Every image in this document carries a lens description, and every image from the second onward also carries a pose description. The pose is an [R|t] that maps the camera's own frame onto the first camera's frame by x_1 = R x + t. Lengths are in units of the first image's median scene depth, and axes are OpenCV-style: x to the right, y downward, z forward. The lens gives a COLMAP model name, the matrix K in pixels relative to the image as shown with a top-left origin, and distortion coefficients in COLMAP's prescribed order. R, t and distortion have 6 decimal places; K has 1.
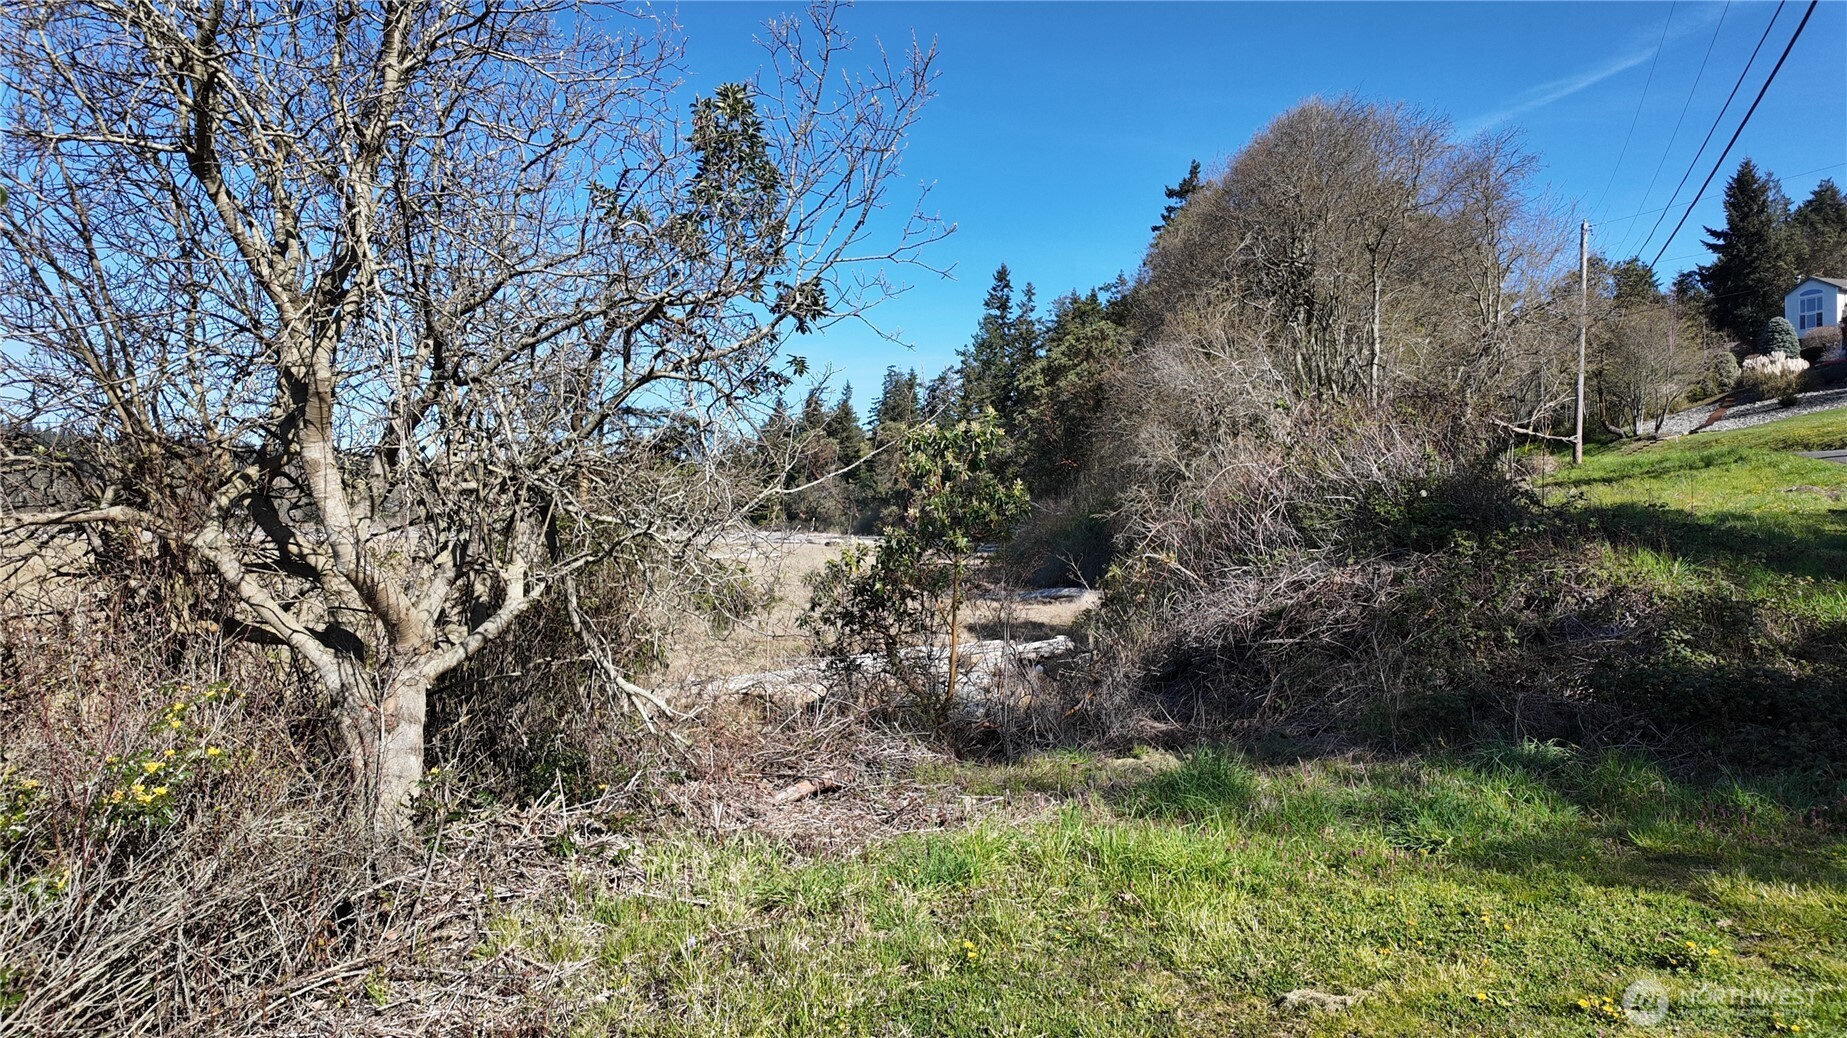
lens RADIAL K [[1022.5, 0, 923.5], [0, 1022.5, 519.0], [0, 0, 1]] dist [0.000616, -0.039422]
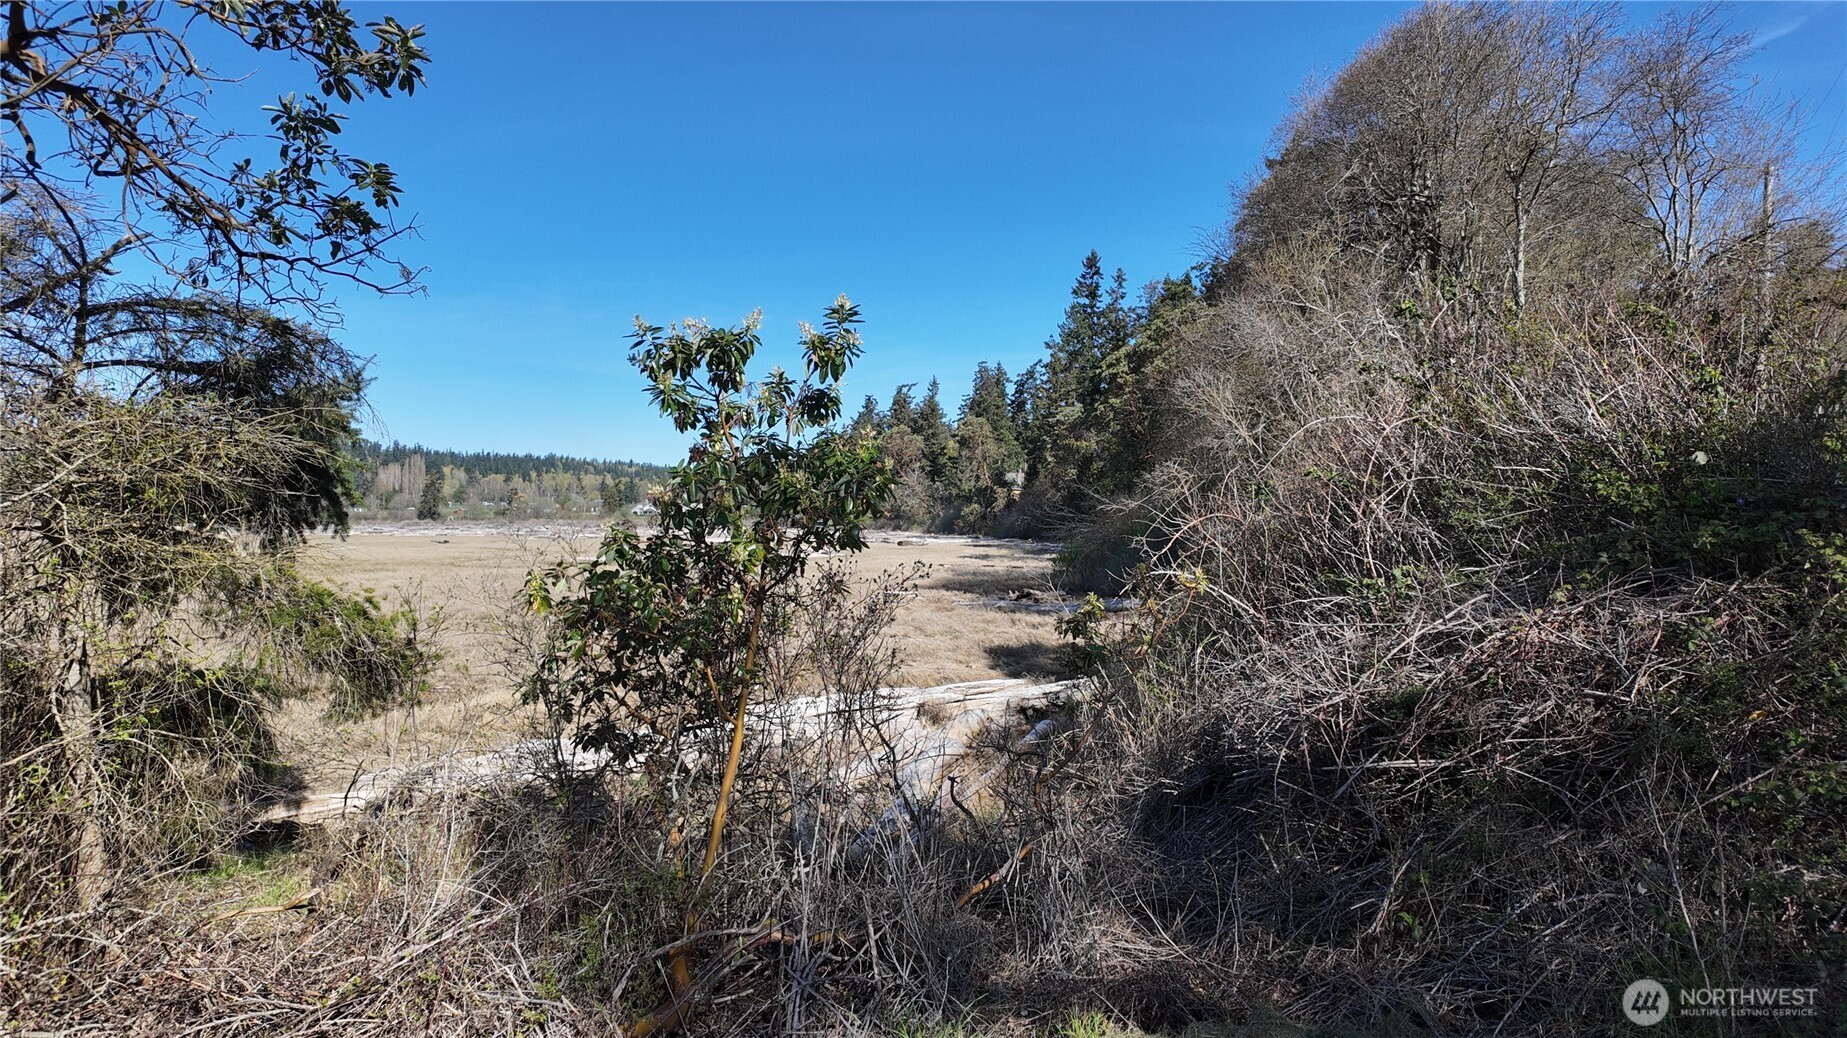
lens RADIAL K [[1022.5, 0, 923.5], [0, 1022.5, 519.0], [0, 0, 1]] dist [0.000616, -0.039422]
pose [[0.995471, 0.001869, -0.095046, 0.052097], [-0.001775, 0.999998, 0.001072, 0.001660], [0.095048, -0.000899, 0.995472, 0.155866]]
